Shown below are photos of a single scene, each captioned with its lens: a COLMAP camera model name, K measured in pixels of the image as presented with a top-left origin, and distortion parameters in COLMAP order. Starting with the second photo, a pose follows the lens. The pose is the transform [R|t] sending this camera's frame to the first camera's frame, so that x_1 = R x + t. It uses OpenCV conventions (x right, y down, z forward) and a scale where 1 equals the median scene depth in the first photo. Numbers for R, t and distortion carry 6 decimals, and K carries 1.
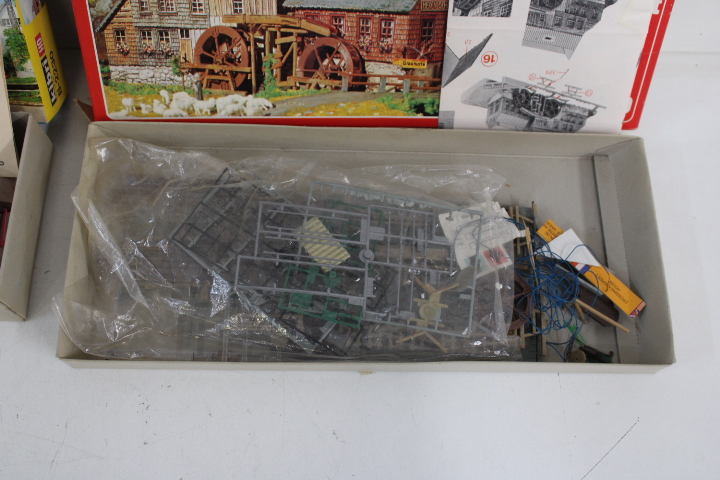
lens RADIAL K [[757.4, 0, 358.3], [0, 757.4, 236.7], [0, 0, 1]] dist [-0.132190, 0.163628]
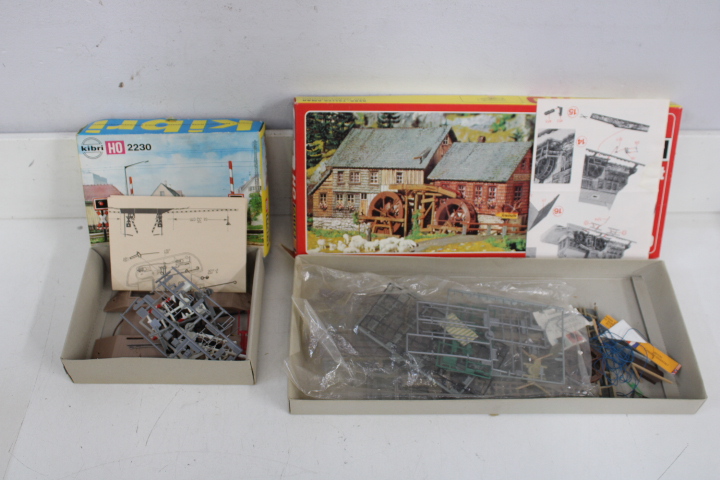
lens RADIAL K [[757.4, 0, 358.3], [0, 757.4, 236.7], [0, 0, 1]] dist [-0.132190, 0.163628]
pose [[0.999792, -0.017638, -0.010263, -0.220957], [0.013468, 0.948176, -0.317460, 0.297495], [0.015330, 0.317256, 0.948216, -0.453507]]
